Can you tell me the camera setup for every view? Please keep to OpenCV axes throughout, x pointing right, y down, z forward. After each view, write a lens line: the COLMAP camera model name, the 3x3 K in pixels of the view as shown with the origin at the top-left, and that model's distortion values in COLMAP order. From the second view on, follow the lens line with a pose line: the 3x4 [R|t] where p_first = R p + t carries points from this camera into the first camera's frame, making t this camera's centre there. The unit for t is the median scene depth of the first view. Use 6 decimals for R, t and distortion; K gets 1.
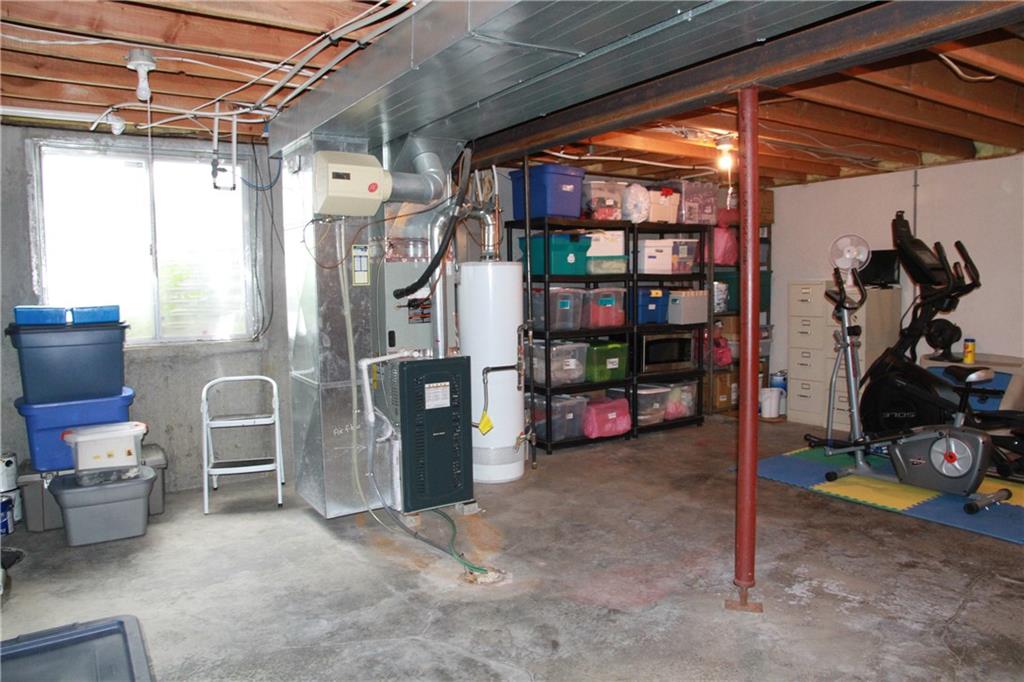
lens RADIAL K [[723.9, 0, 509.1], [0, 723.9, 331.7], [0, 0, 1]] dist [-0.085902, 0.070119]
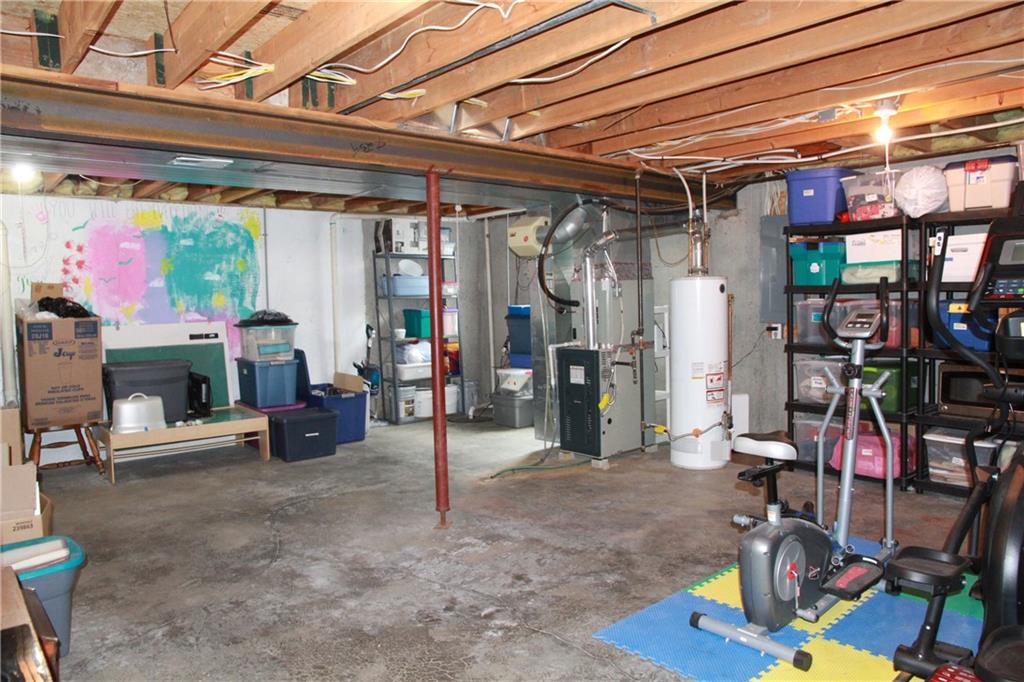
lens RADIAL K [[723.9, 0, 509.1], [0, 723.9, 331.7], [0, 0, 1]] dist [-0.085902, 0.070119]
pose [[0.102778, 0.062604, -0.992732, 1.401919], [-0.043890, 0.997331, 0.058350, -0.081680], [0.993736, 0.037574, 0.105251, 0.755474]]
